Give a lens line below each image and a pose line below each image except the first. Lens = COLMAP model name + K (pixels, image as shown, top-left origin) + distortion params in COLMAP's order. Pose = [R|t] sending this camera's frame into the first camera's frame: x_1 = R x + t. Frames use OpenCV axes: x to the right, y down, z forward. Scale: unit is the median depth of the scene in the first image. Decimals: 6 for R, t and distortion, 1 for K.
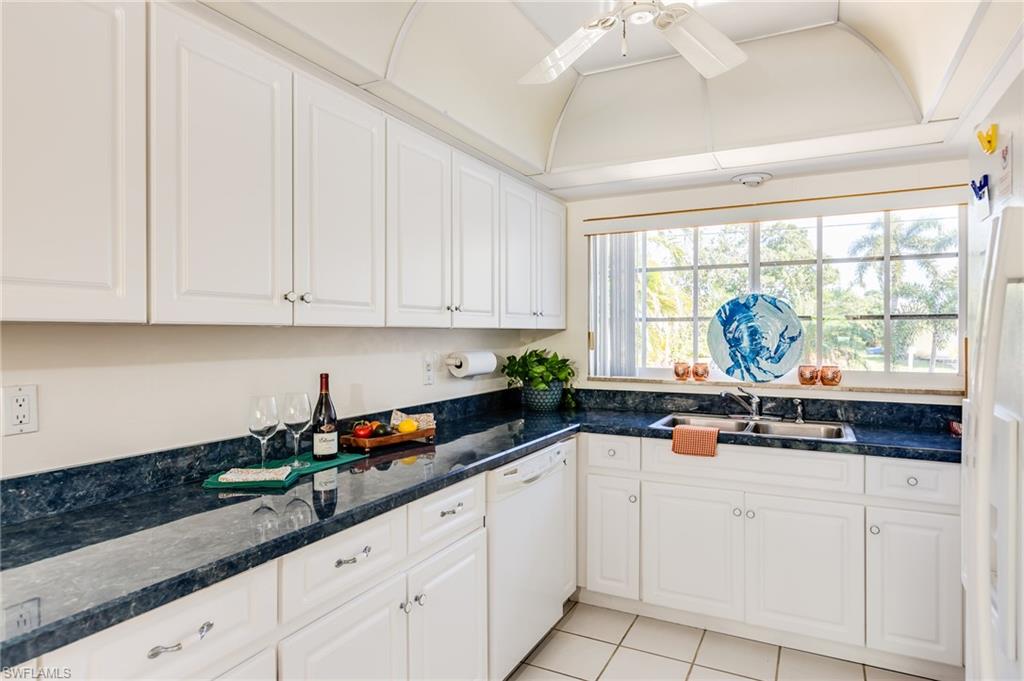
lens RADIAL K [[593.1, 0, 514.8], [0, 593.1, 334.1], [0, 0, 1]] dist [-0.003403, 0.000064]
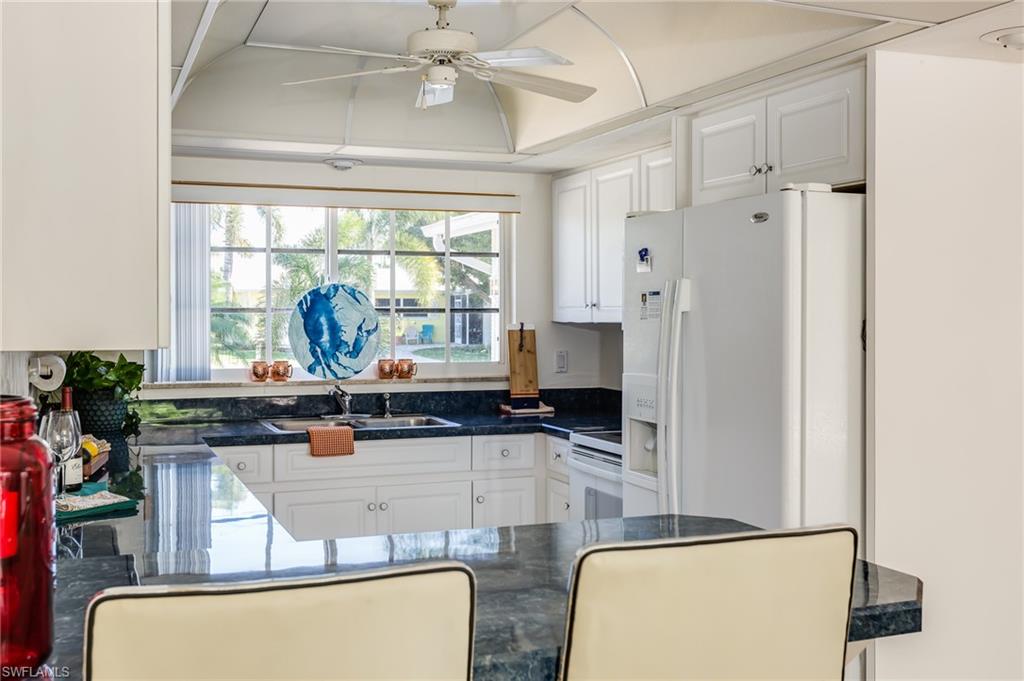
lens RADIAL K [[1001.1, 0, 511.0], [0, 1001.1, 339.9], [0, 0, 1]] dist [-0.016267, 0.000000]
pose [[0.652441, -0.019804, 0.757581, -0.598446], [-0.000620, 0.999644, 0.026666, -0.022460], [-0.757839, -0.017868, 0.652197, -0.223878]]
